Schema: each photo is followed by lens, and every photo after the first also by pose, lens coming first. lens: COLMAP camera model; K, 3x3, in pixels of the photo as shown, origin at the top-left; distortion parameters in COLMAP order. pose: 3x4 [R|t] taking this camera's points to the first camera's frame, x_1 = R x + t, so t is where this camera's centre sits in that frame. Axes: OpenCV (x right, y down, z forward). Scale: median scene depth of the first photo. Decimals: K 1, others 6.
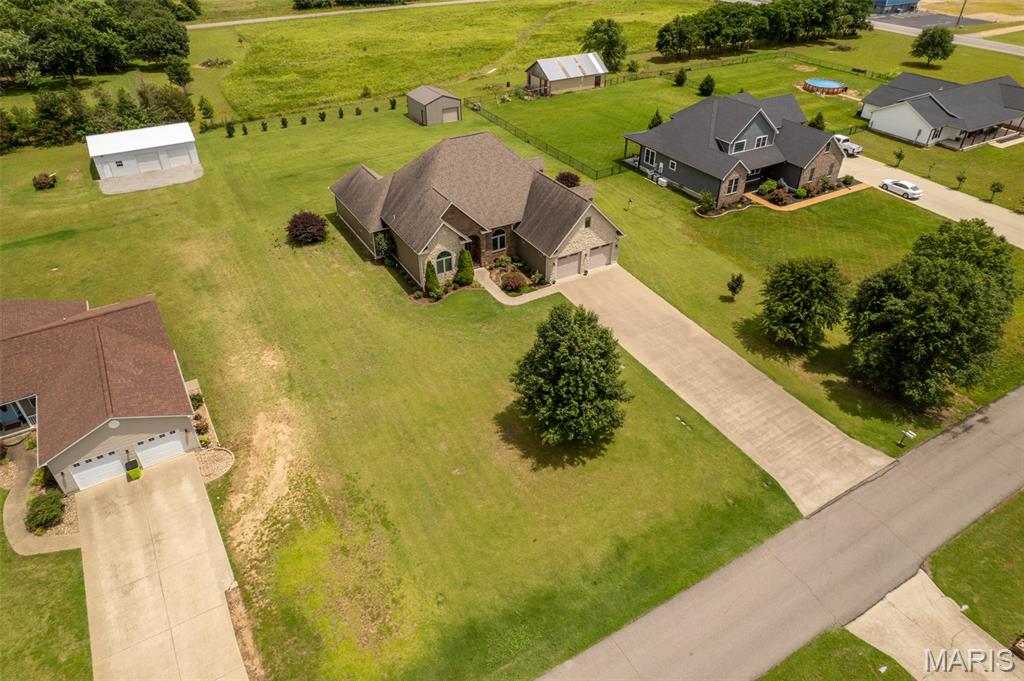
lens RADIAL K [[653.4, 0, 510.5], [0, 653.4, 340.1], [0, 0, 1]] dist [-0.085172, 0.076940]
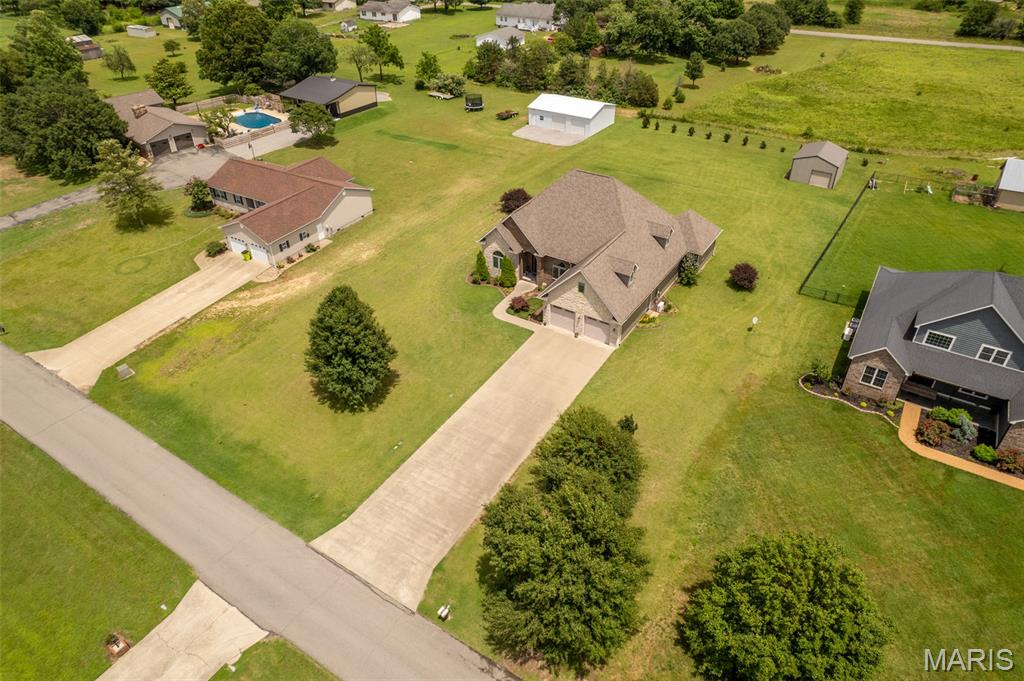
lens RADIAL K [[653.4, 0, 510.5], [0, 653.4, 340.1], [0, 0, 1]] dist [-0.085172, 0.076940]
pose [[0.446479, 0.517344, -0.730077, 0.730718], [-0.505772, 0.818983, 0.271039, -0.288159], [0.738140, 0.248240, 0.627316, 0.276289]]
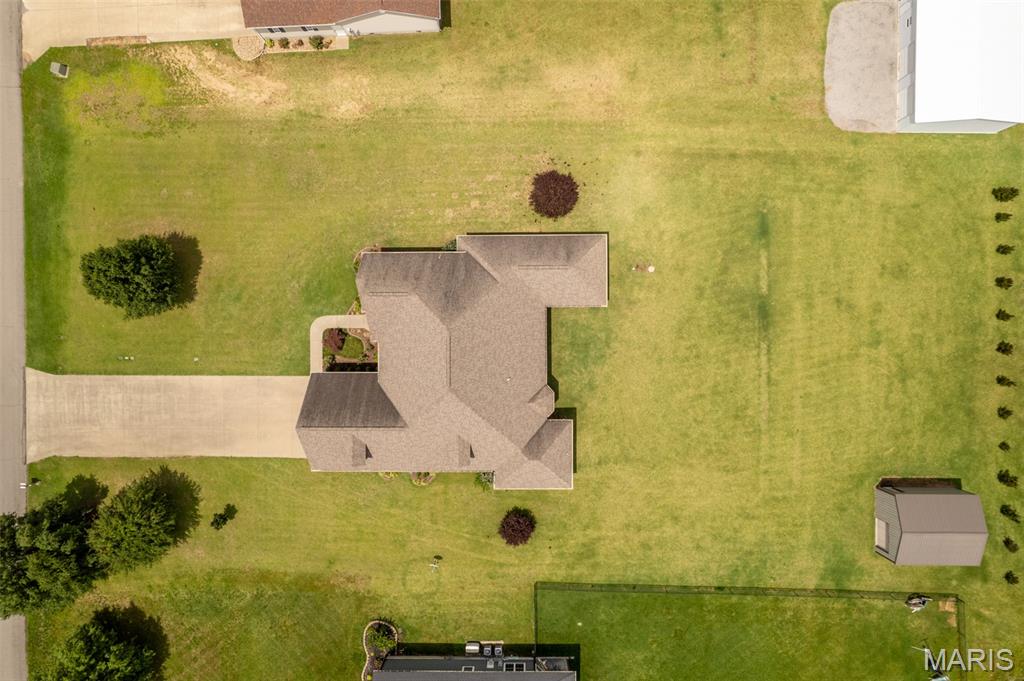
lens RADIAL K [[653.4, 0, 510.5], [0, 653.4, 340.1], [0, 0, 1]] dist [-0.085172, 0.076940]
pose [[-0.502742, 0.864398, 0.008183, -0.123752], [-0.490691, -0.293158, 0.820537, -0.924956], [0.711669, 0.408503, 0.571535, 0.541951]]
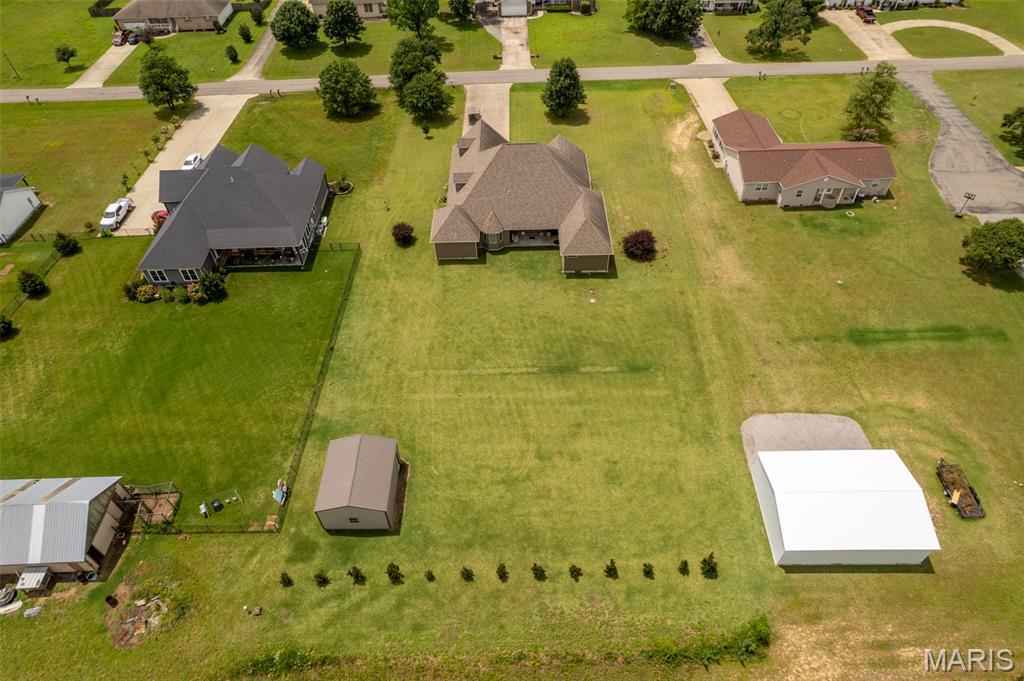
lens RADIAL K [[653.4, 0, 510.5], [0, 653.4, 340.1], [0, 0, 1]] dist [-0.085172, 0.076940]
pose [[-0.864126, -0.349013, 0.362595, -0.615645], [0.314146, 0.188817, 0.930409, -1.359839], [-0.393189, 0.917899, -0.053521, 1.336163]]
